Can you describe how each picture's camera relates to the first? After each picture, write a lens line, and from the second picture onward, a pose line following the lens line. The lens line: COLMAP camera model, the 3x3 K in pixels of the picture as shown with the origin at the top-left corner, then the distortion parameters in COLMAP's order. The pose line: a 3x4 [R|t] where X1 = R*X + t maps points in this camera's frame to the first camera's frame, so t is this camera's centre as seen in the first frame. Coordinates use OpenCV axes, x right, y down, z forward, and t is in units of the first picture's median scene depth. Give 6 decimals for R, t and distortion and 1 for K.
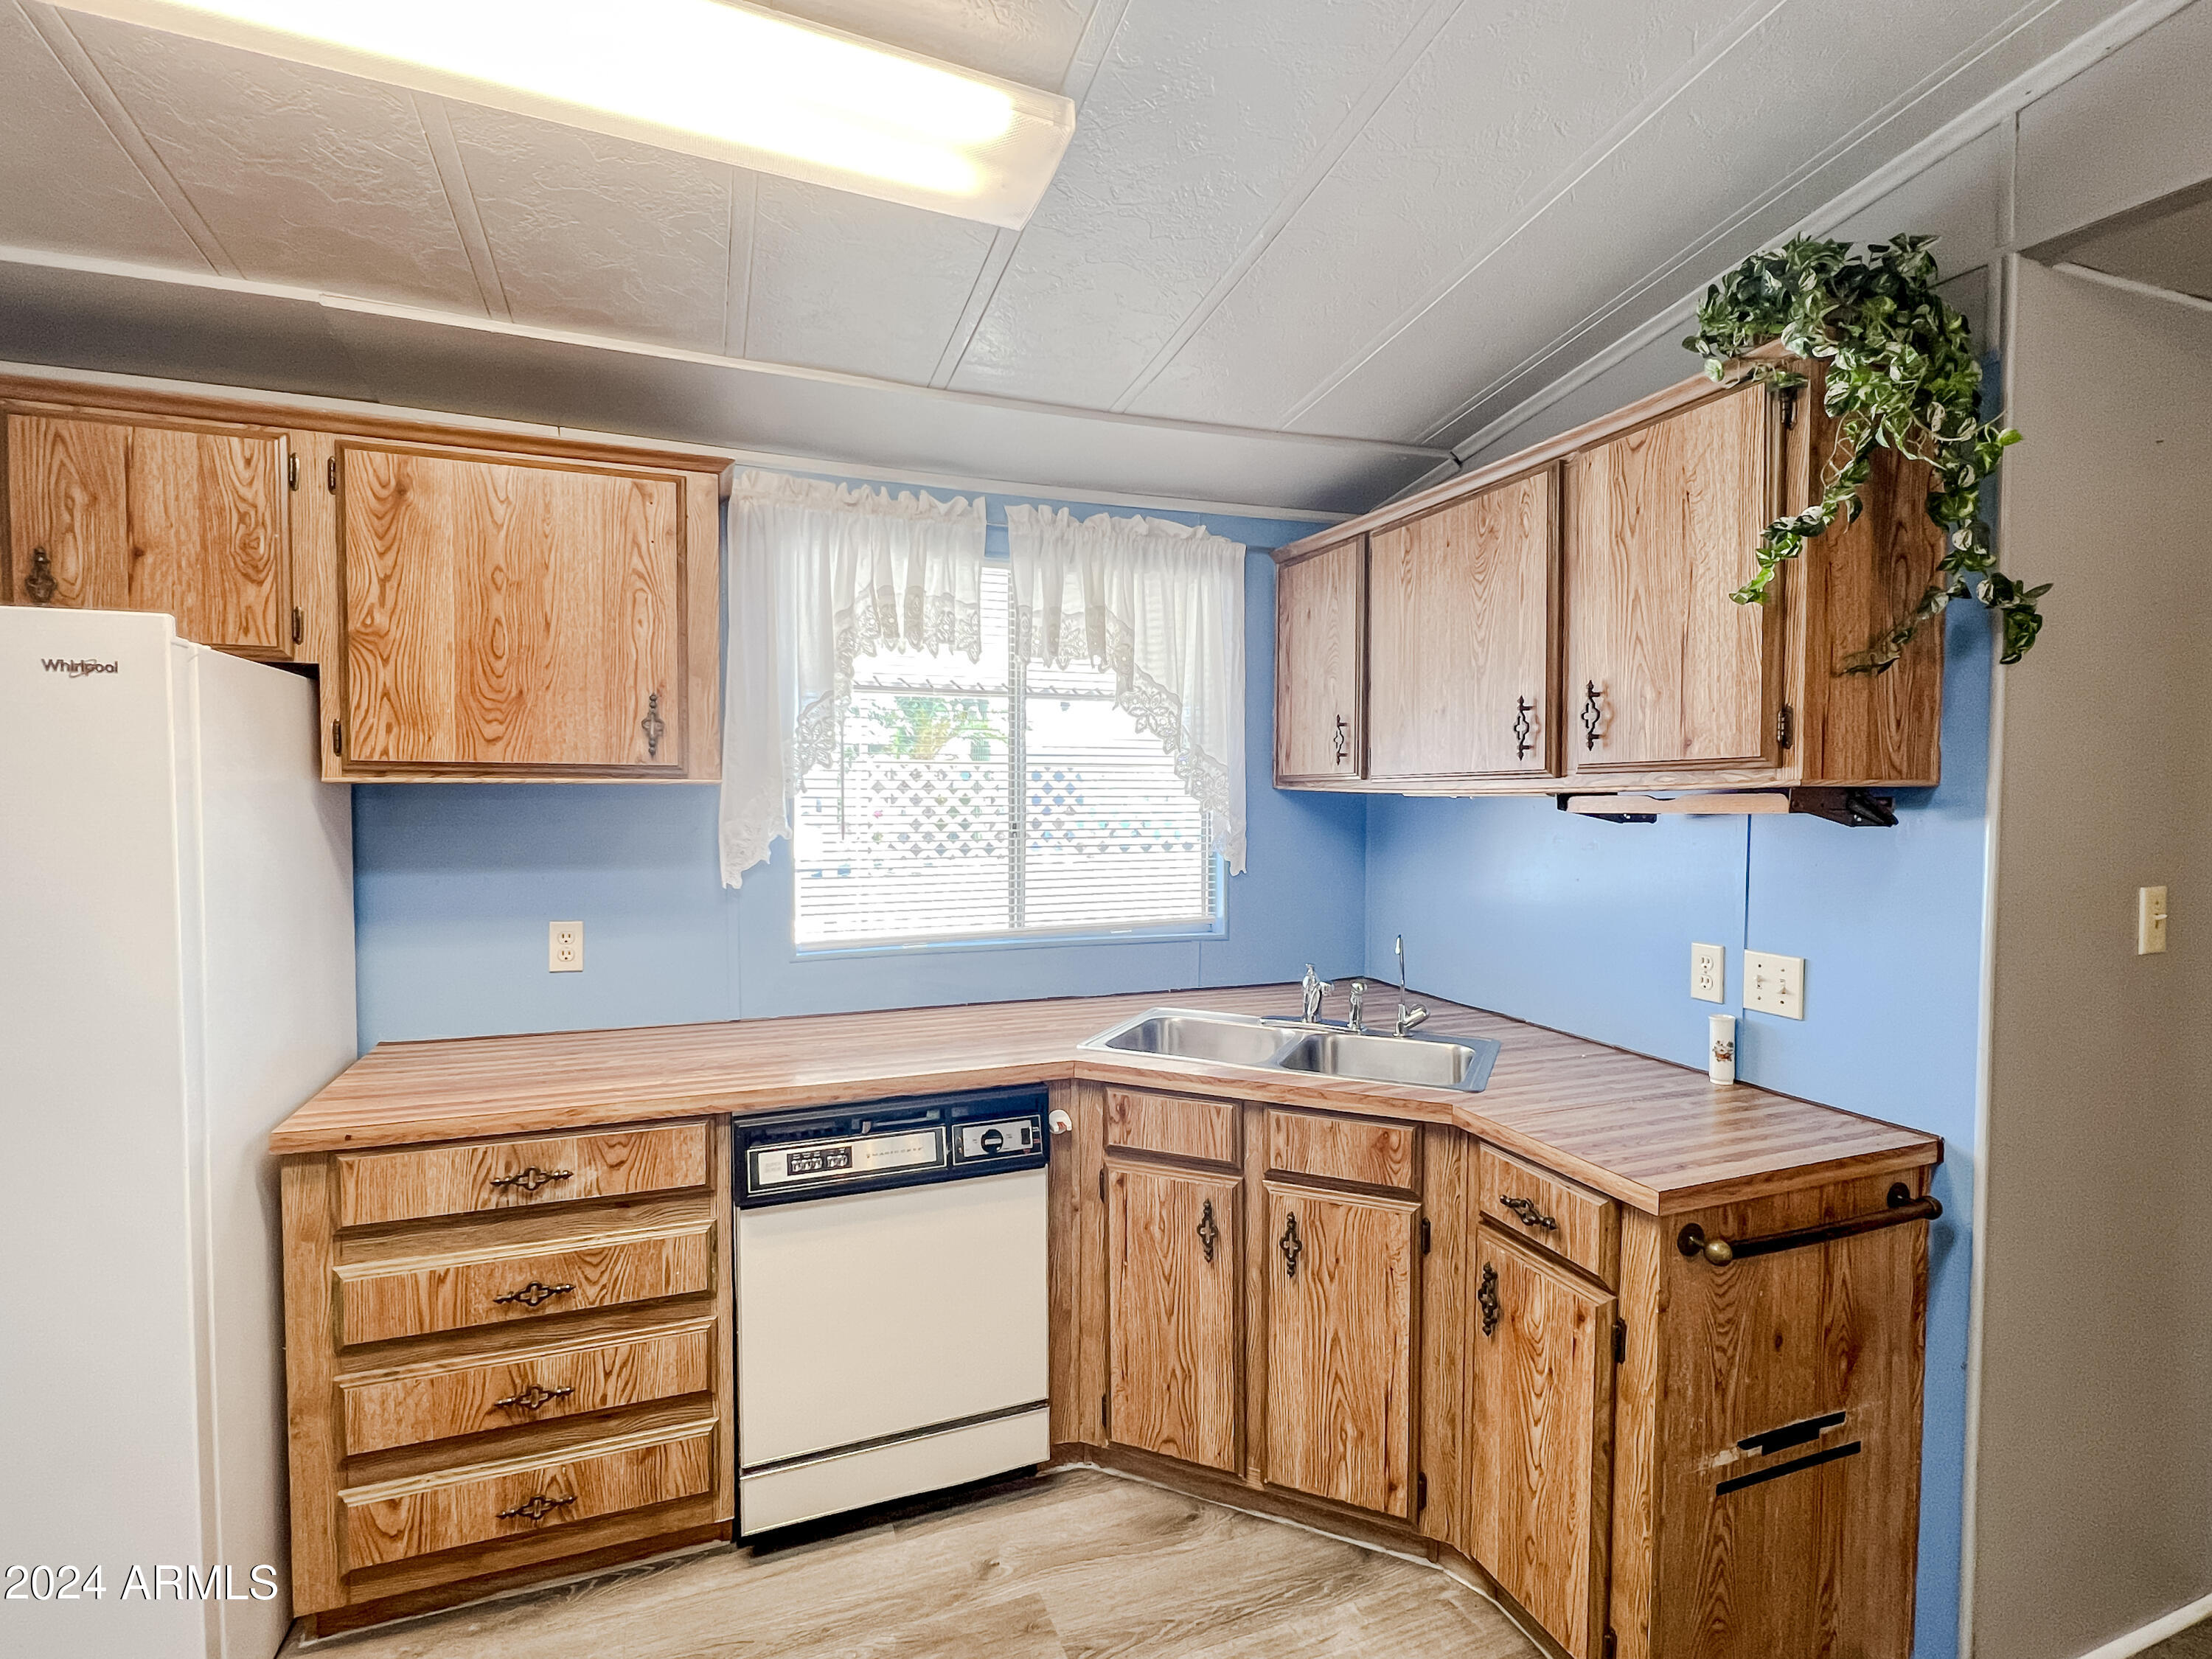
lens RADIAL K [[1064.9, 0, 1106.0], [0, 1064.9, 829.5], [0, 0, 1]] dist [-0.002492, 0.000999]
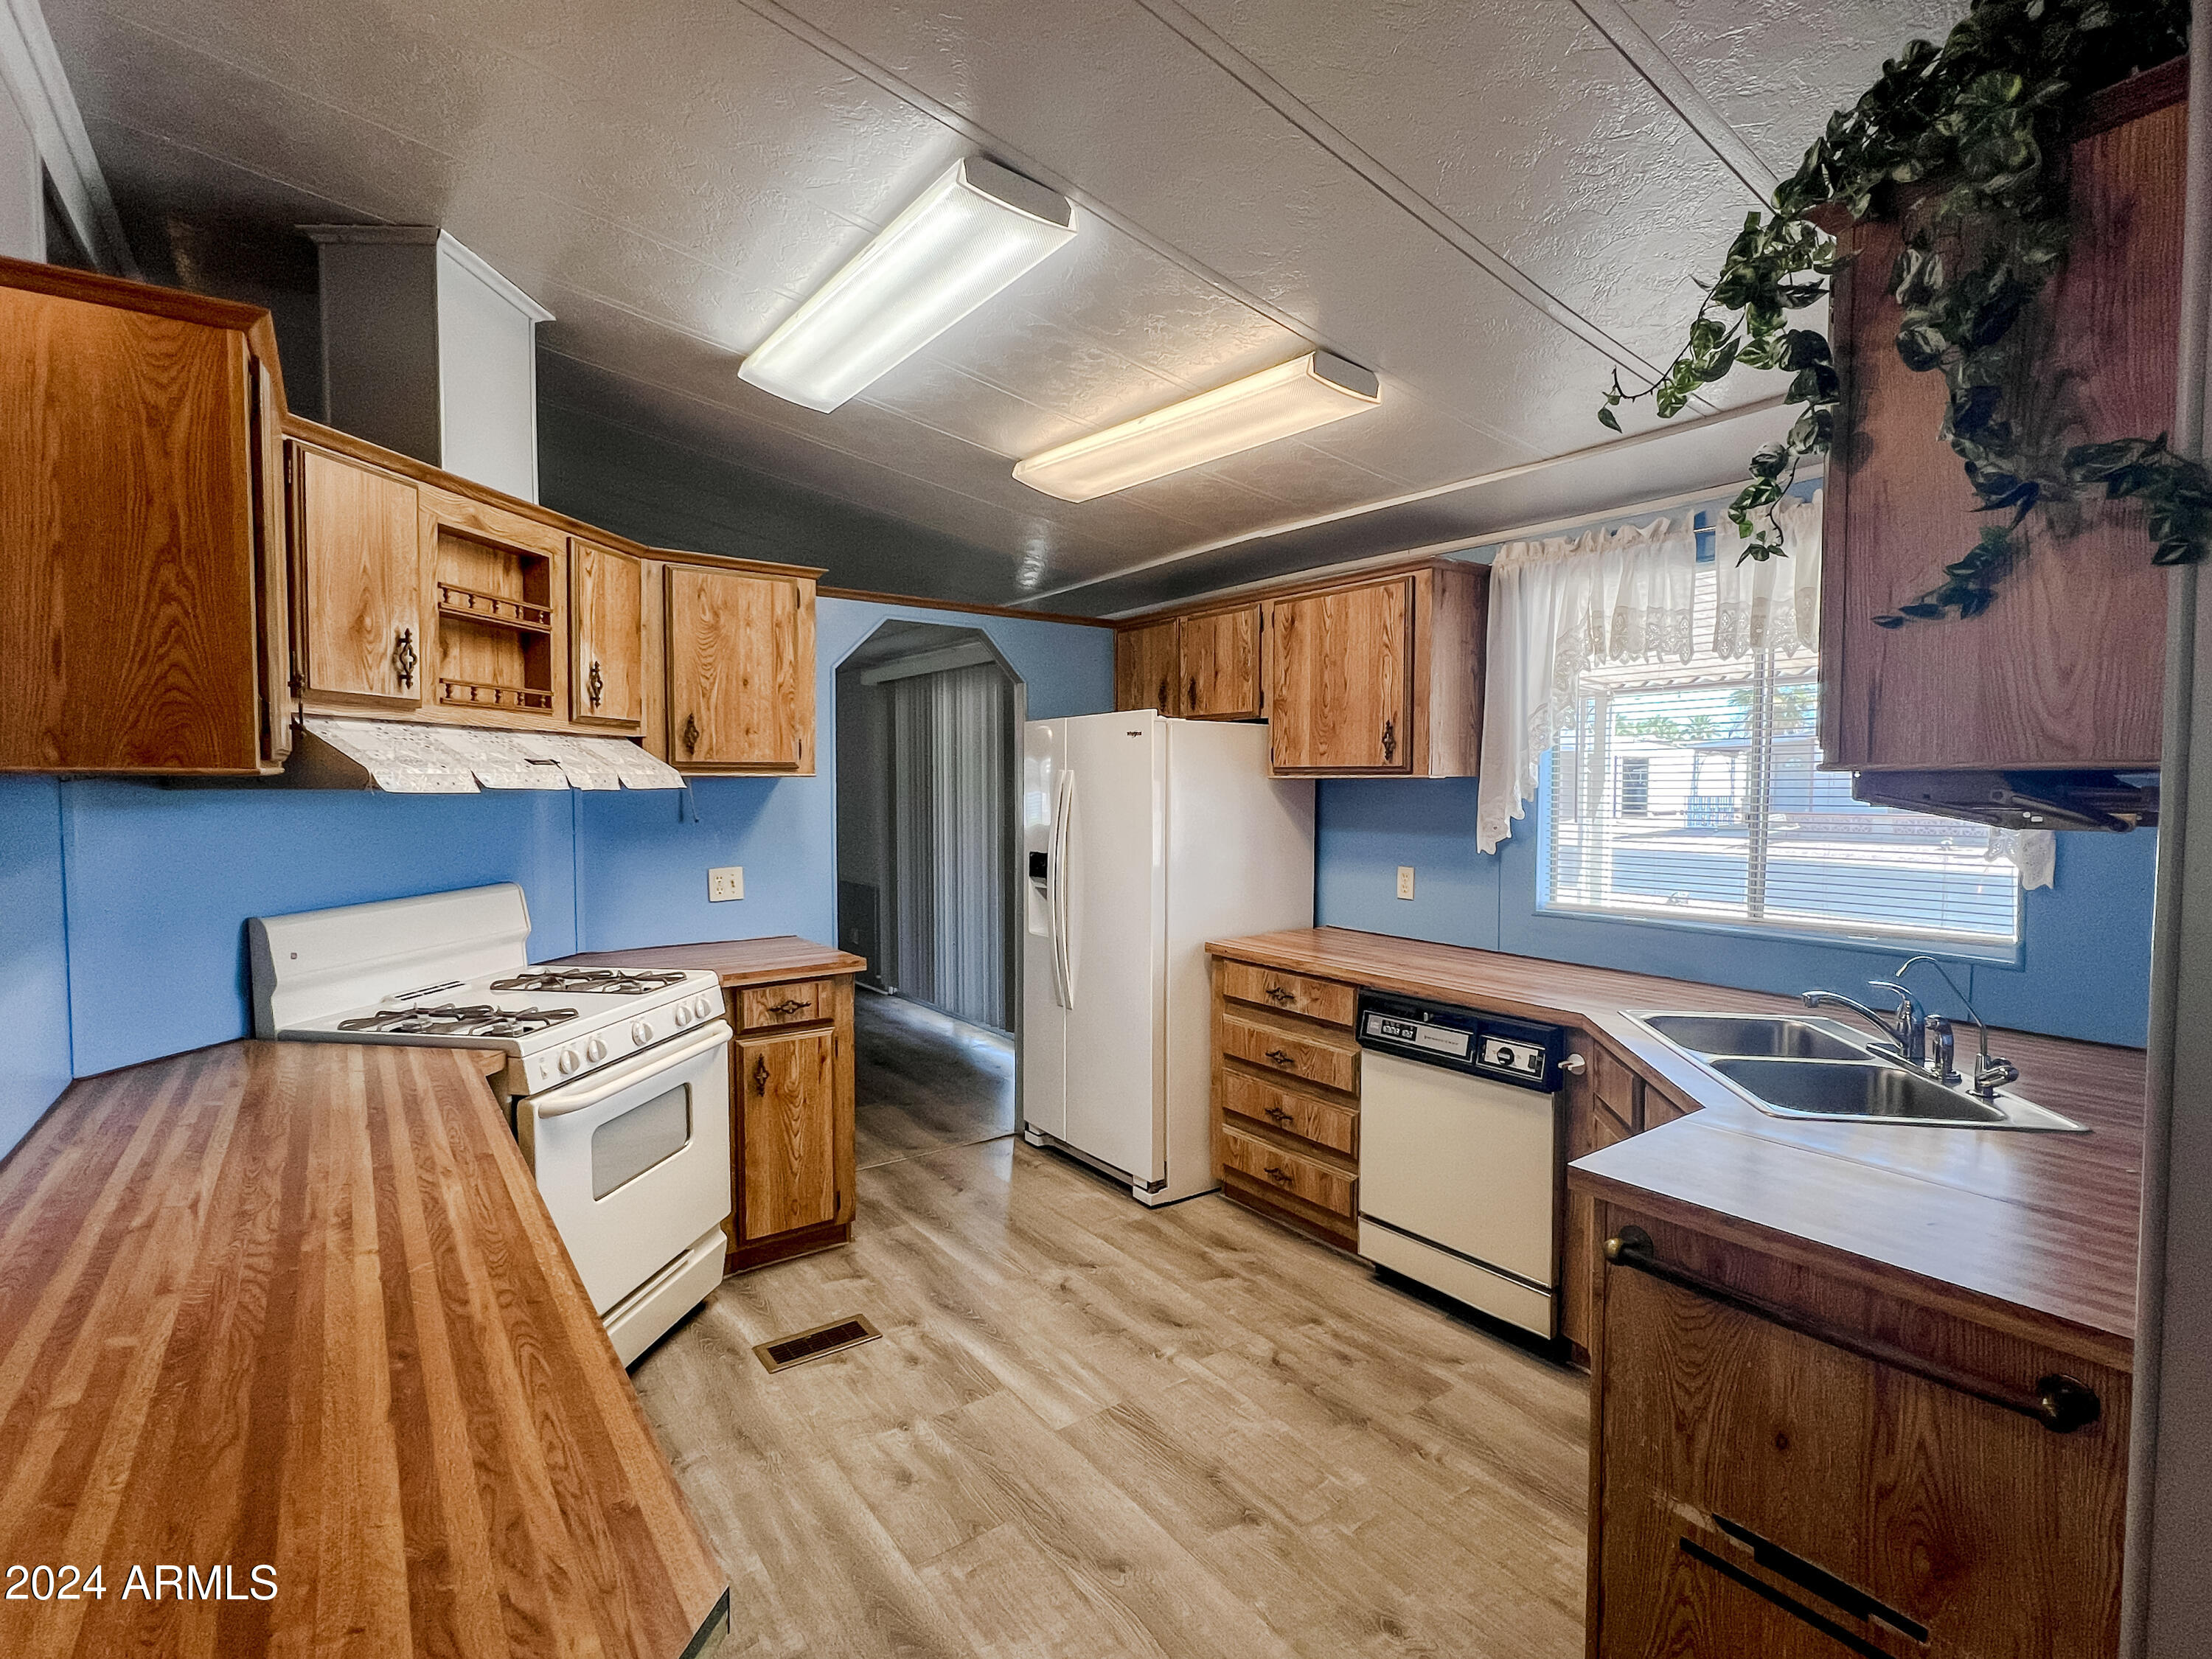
lens RADIAL K [[1064.9, 0, 1106.0], [0, 1064.9, 829.5], [0, 0, 1]] dist [-0.002492, 0.000999]
pose [[0.250993, 0.040208, -0.967153, 1.070870], [-0.035134, 0.998857, 0.032409, -0.003815], [0.967351, 0.025845, 0.252119, 0.223273]]
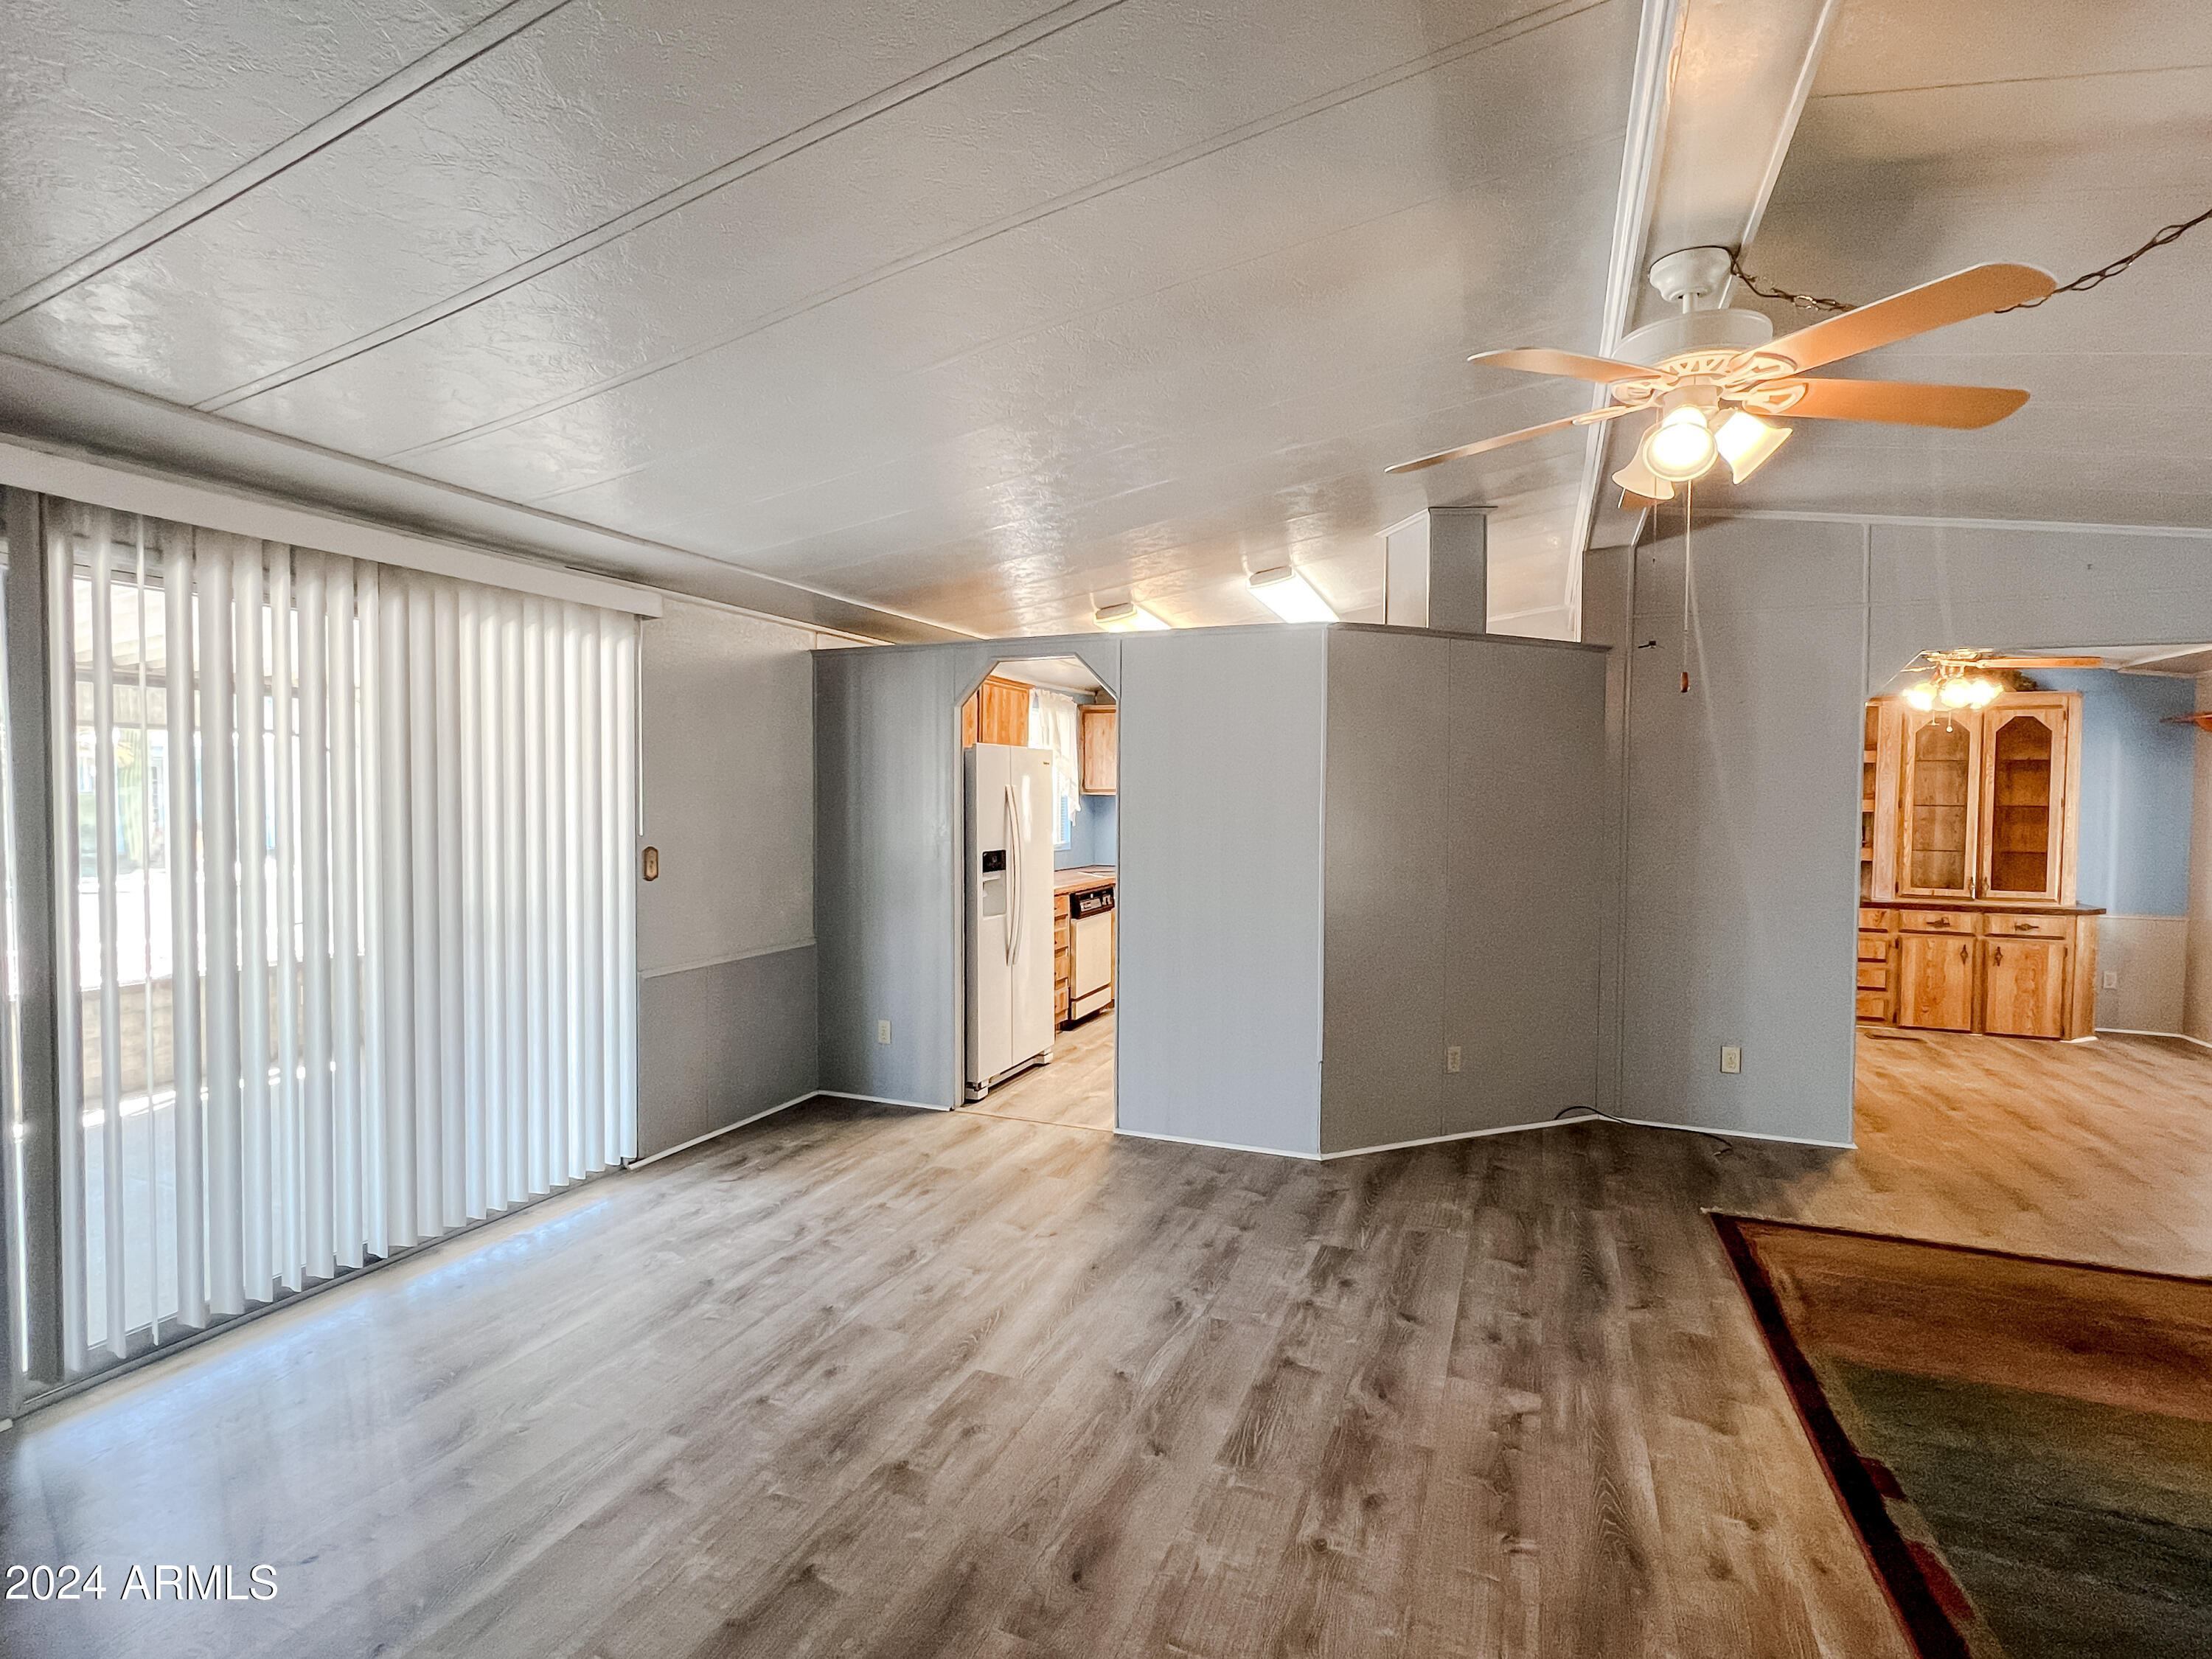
lens RADIAL K [[1064.9, 0, 1106.0], [0, 1064.9, 829.5], [0, 0, 1]] dist [-0.002492, 0.000999]
pose [[0.684721, -0.020105, 0.728528, -2.677607], [0.020201, 0.999759, 0.008603, 0.046991], [-0.728525, 0.008826, 0.684962, -1.338401]]
